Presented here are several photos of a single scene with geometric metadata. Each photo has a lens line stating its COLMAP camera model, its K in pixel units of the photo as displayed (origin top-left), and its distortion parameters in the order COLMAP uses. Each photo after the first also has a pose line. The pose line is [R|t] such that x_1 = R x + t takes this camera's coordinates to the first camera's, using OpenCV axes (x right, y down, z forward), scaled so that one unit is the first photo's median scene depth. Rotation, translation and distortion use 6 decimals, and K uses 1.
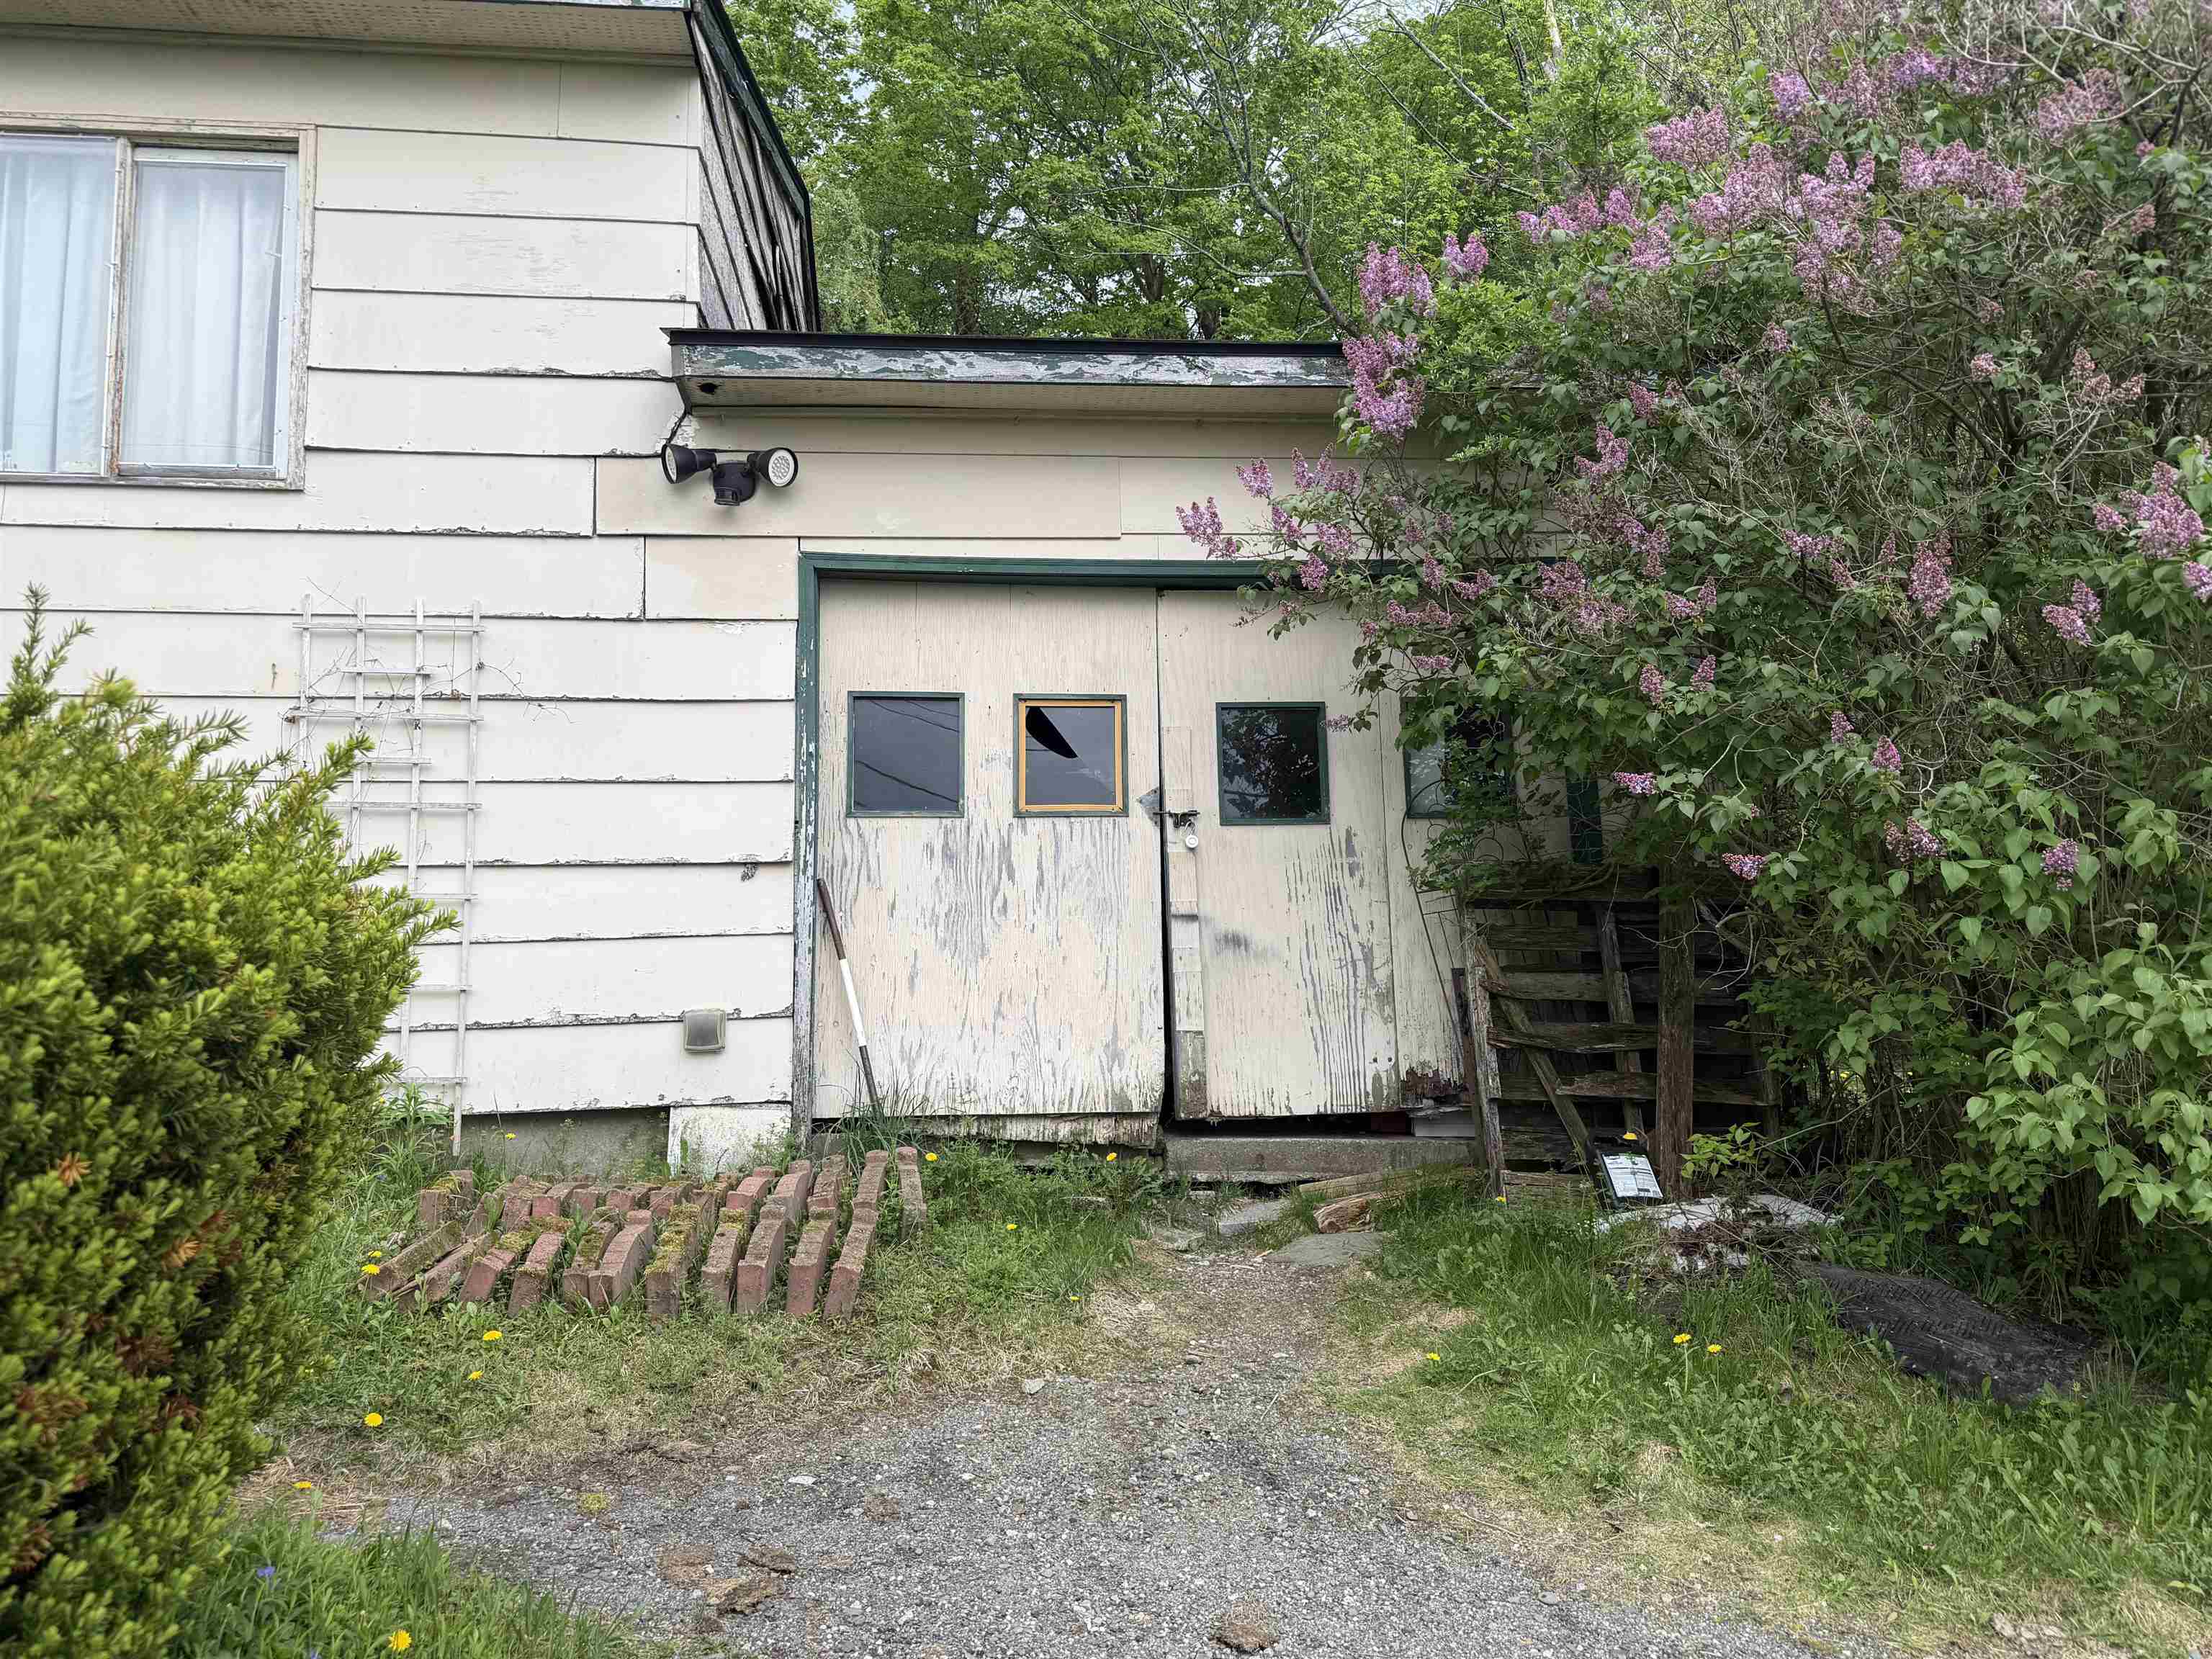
lens RADIAL K [[1573.5, 0, 1106.0], [0, 1573.5, 829.5], [0, 0, 1]] dist [0.038750, -0.004925]
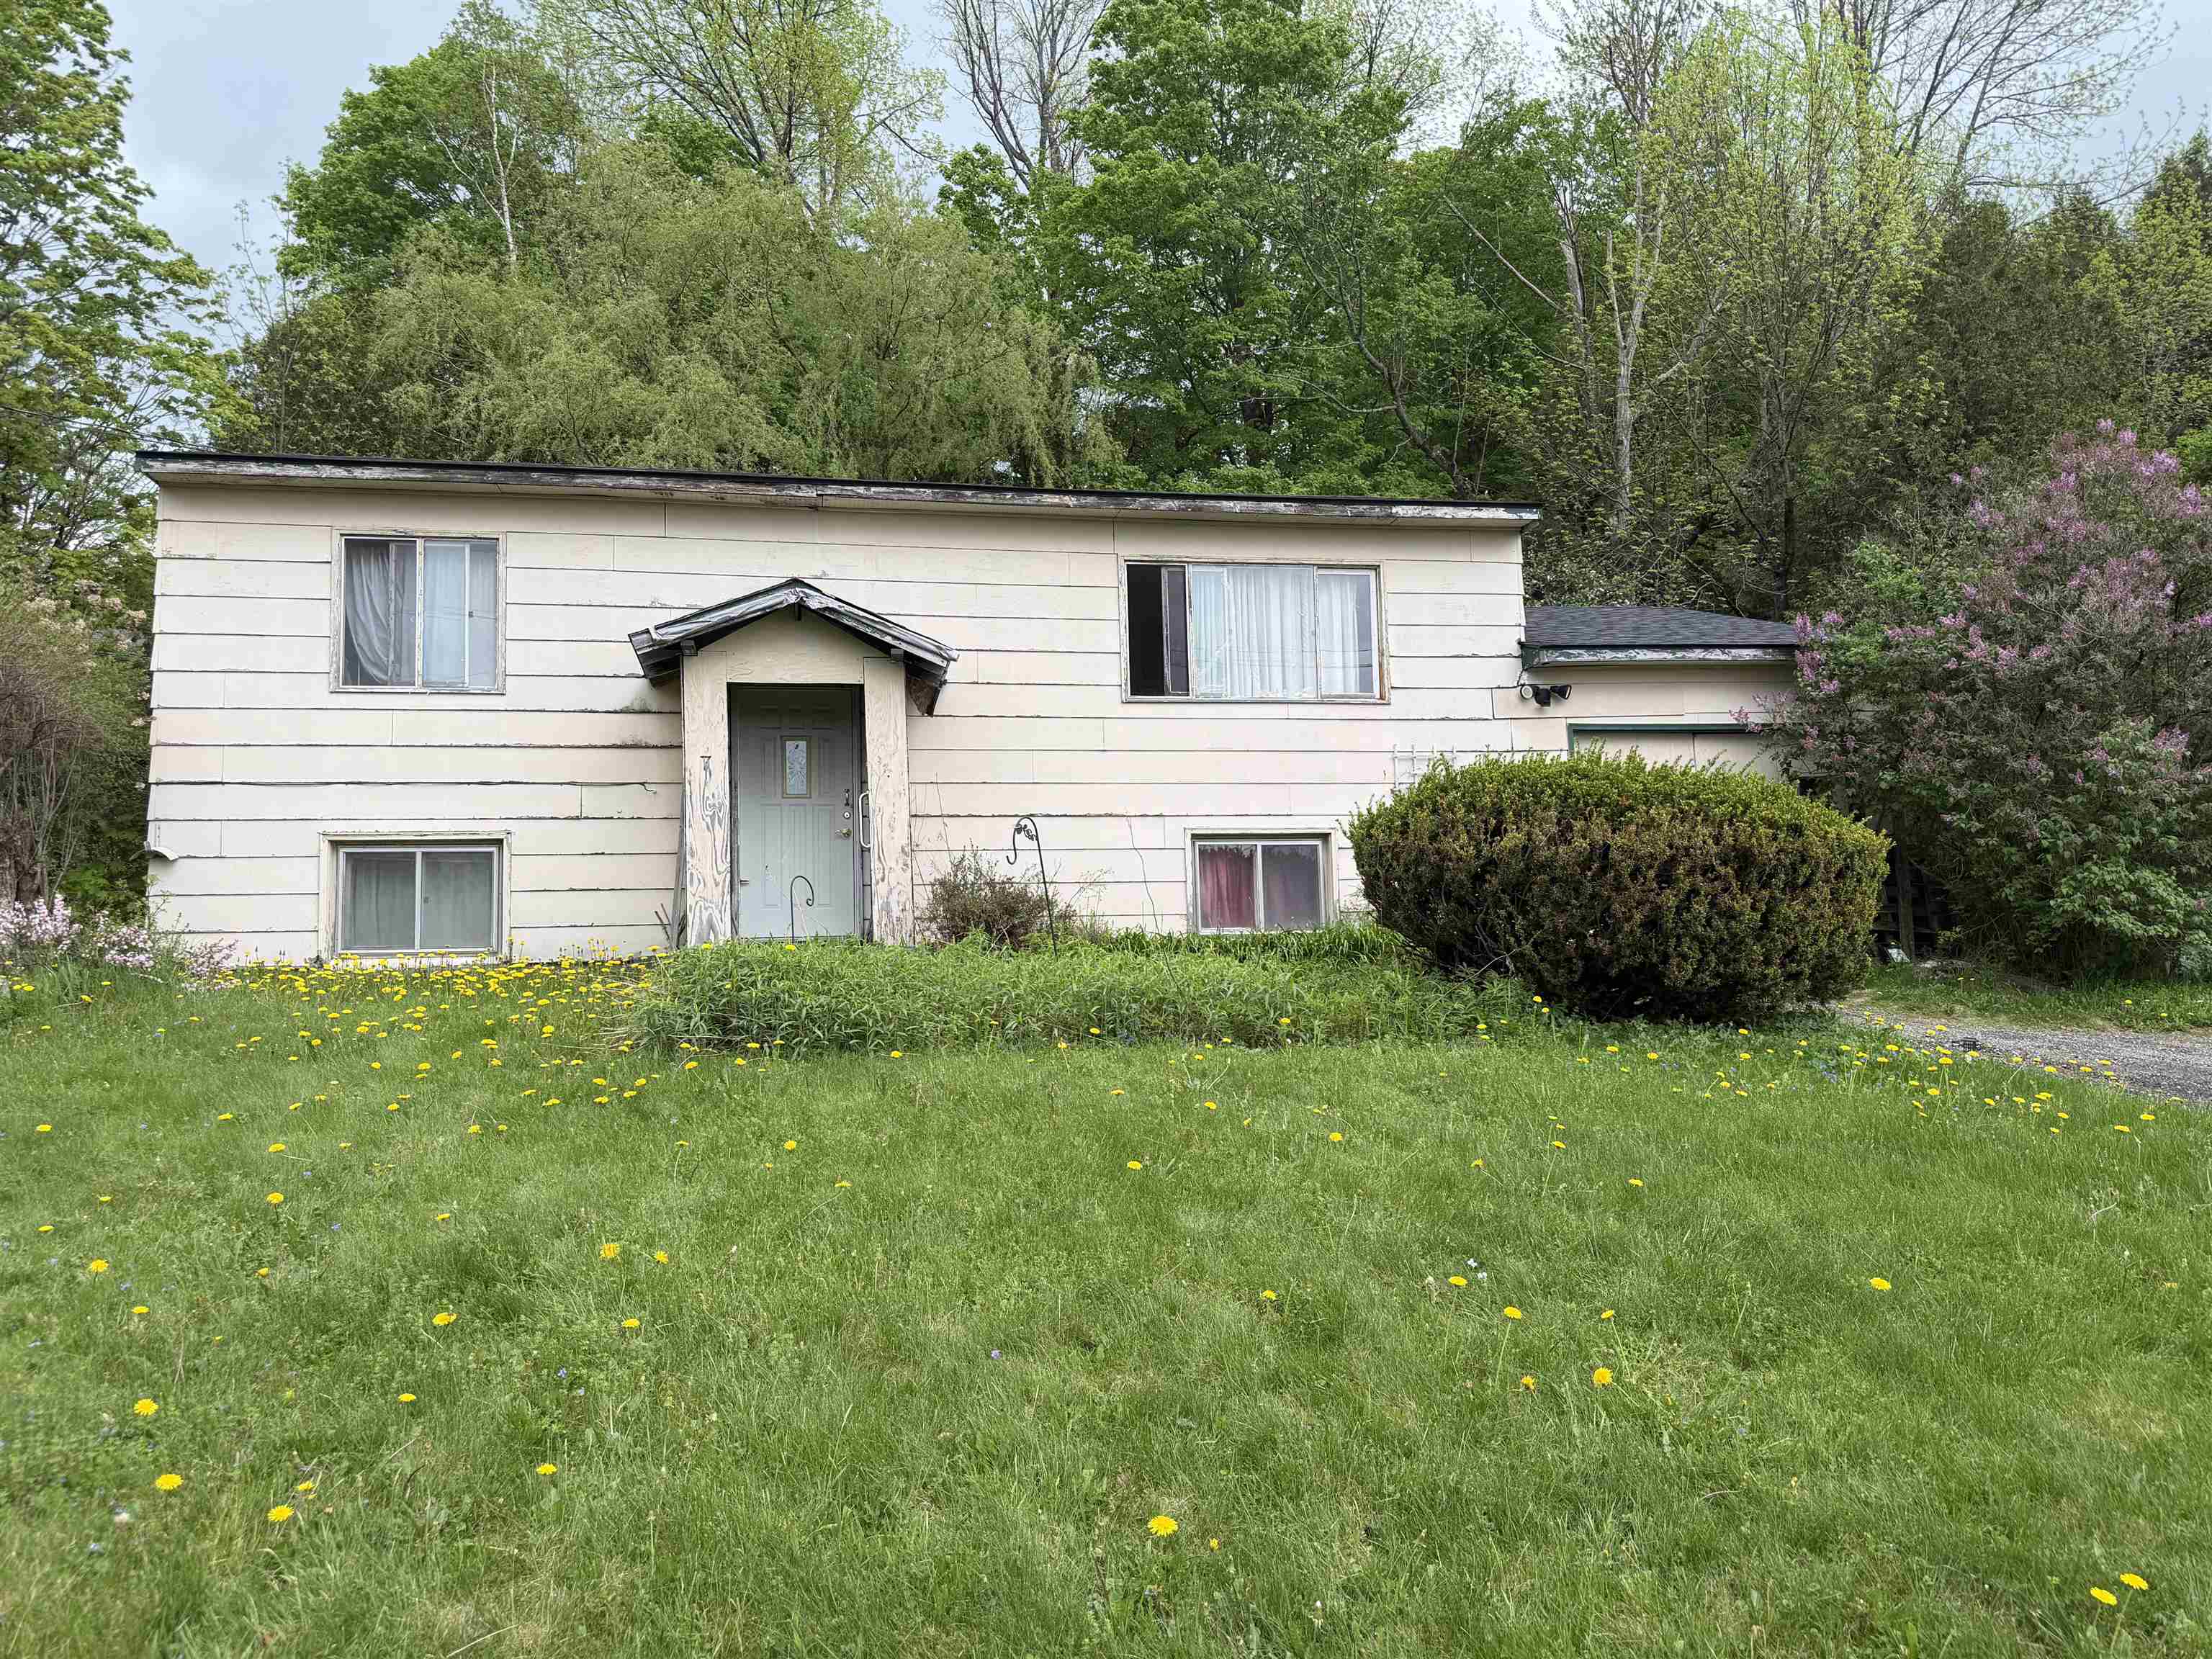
lens RADIAL K [[1573.5, 0, 1106.0], [0, 1573.5, 829.5], [0, 0, 1]] dist [0.038750, -0.004925]
pose [[0.994932, -0.008016, 0.100226, -1.834882], [0.007203, 0.999938, 0.008472, -0.046912], [-0.100288, -0.007707, 0.994929, -2.261949]]
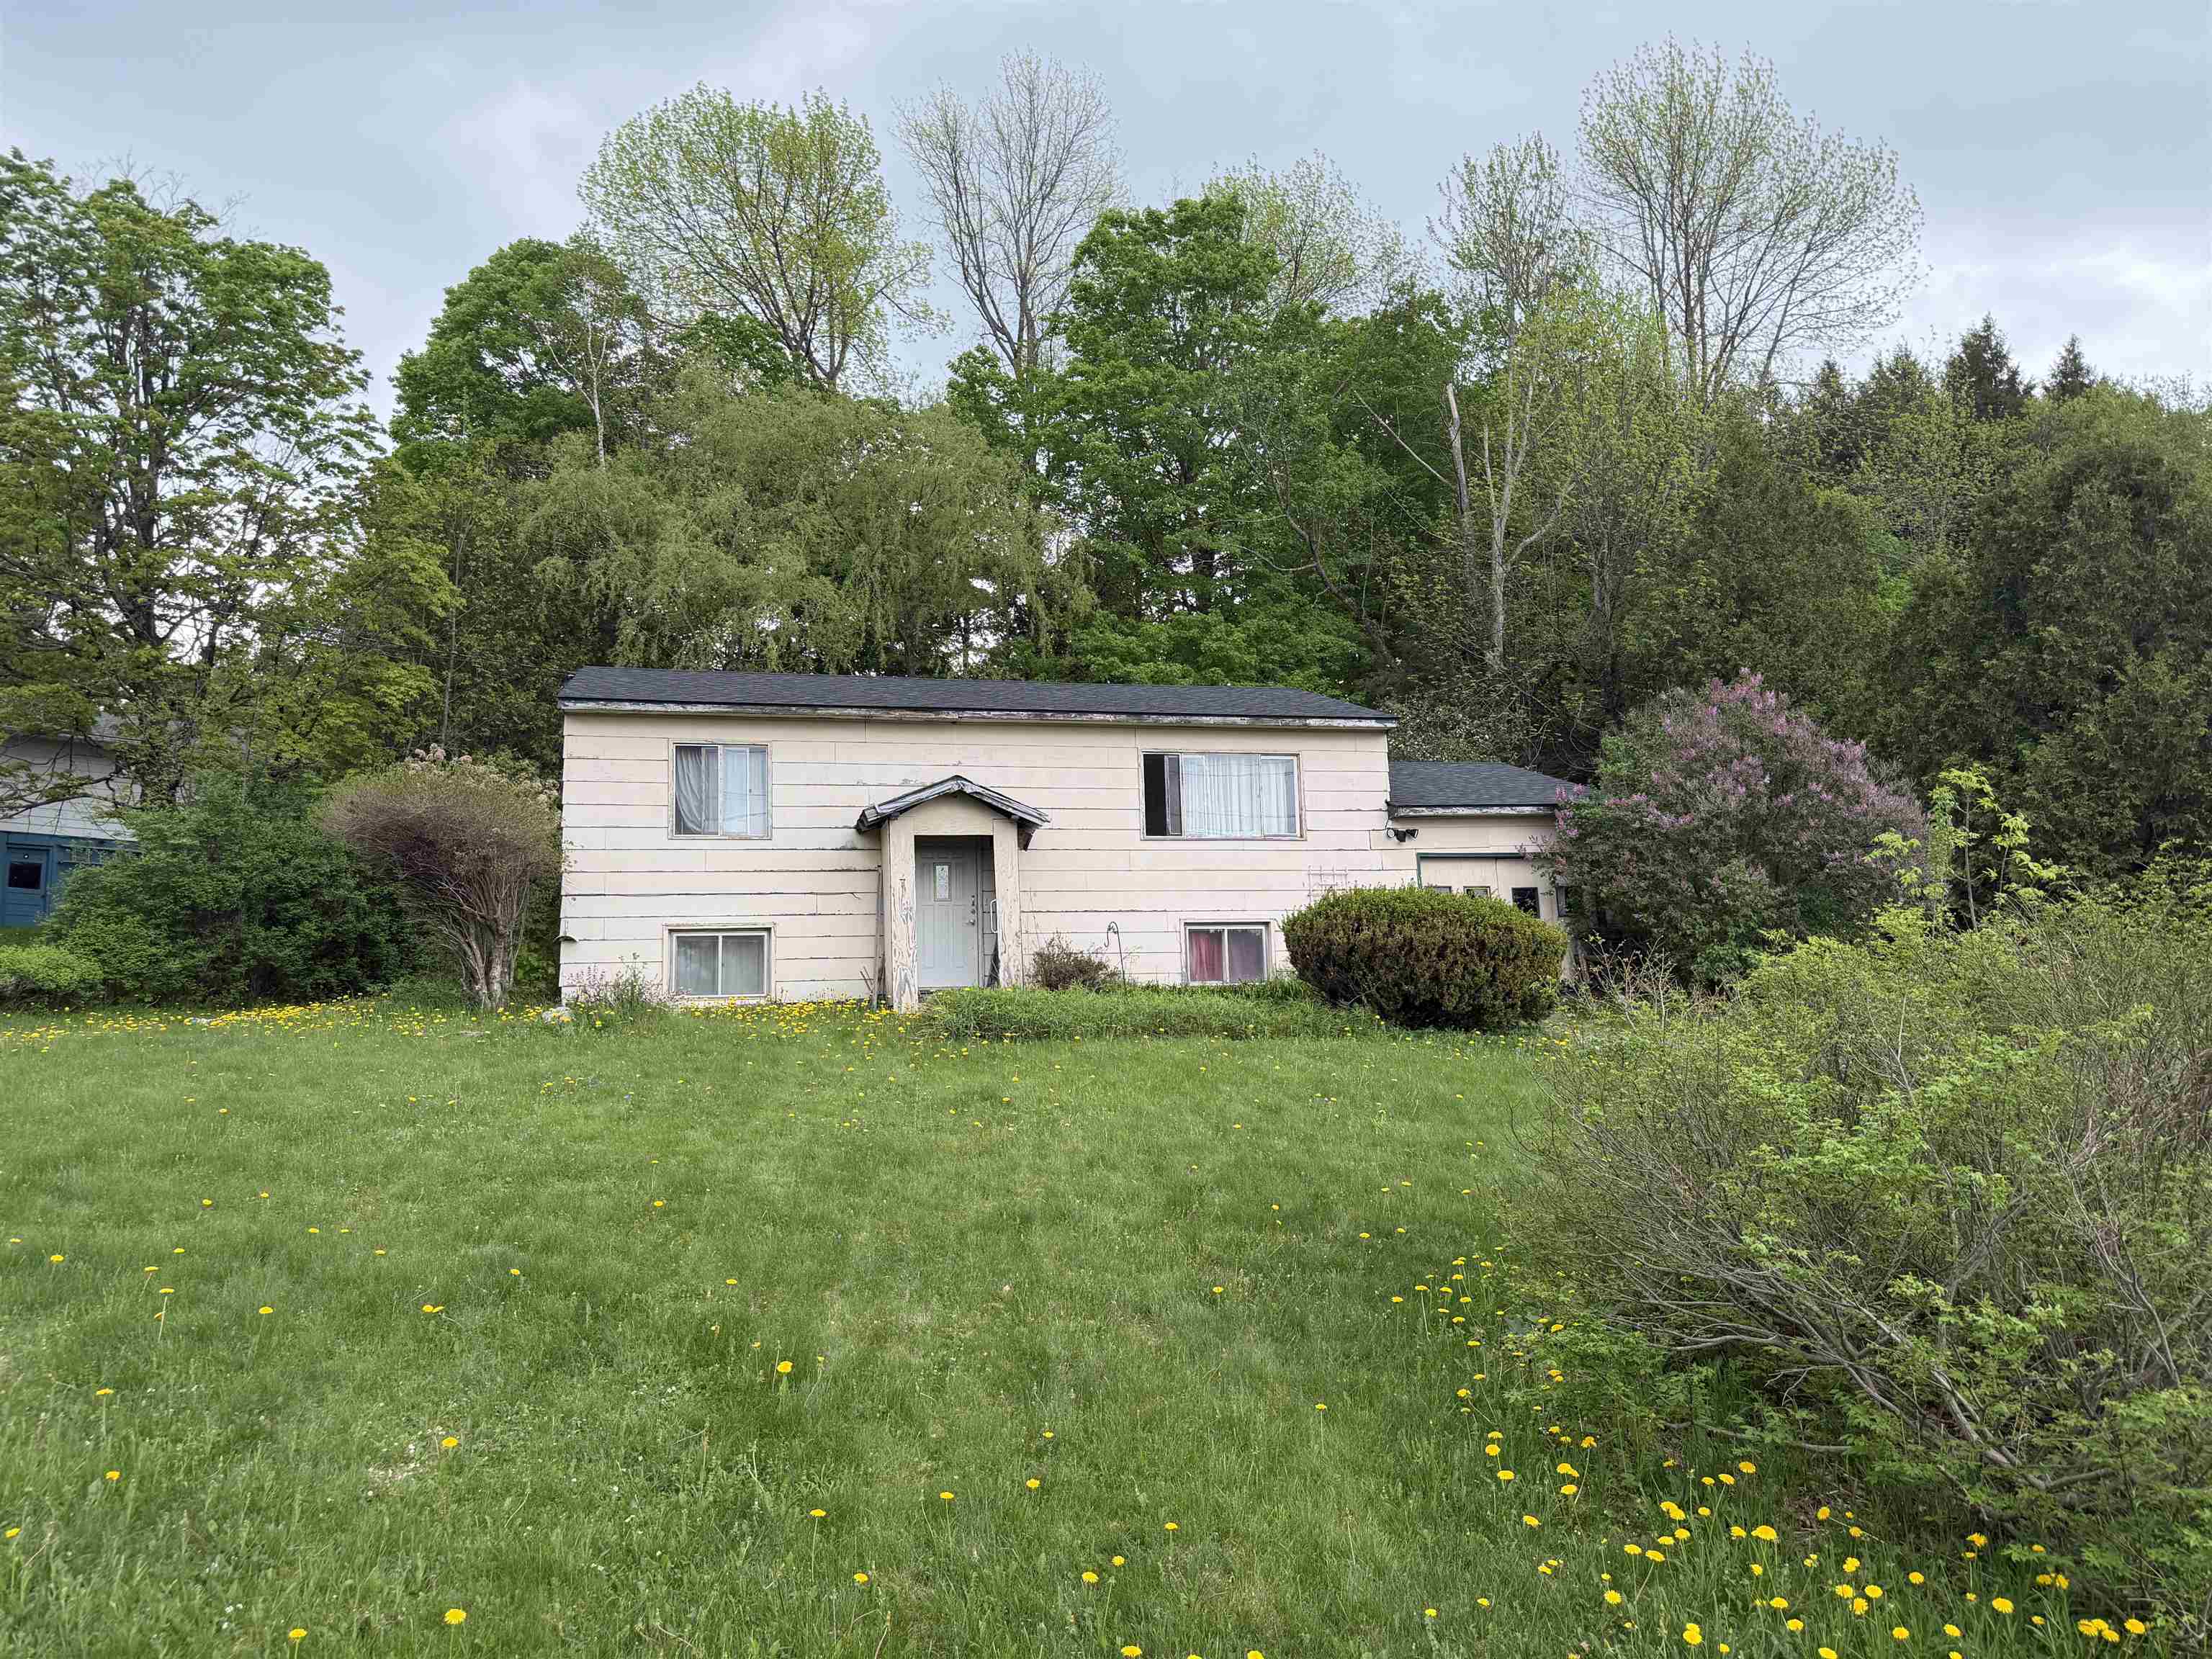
lens RADIAL K [[1550.9, 0, 1108.0], [0, 1550.9, 820.7], [0, 0, 1]] dist [0.161823, -0.233736]
pose [[0.989543, -0.000443, 0.144237, -2.407312], [0.005297, 0.999432, -0.033270, -0.196236], [-0.144140, 0.033686, 0.988984, -4.432944]]
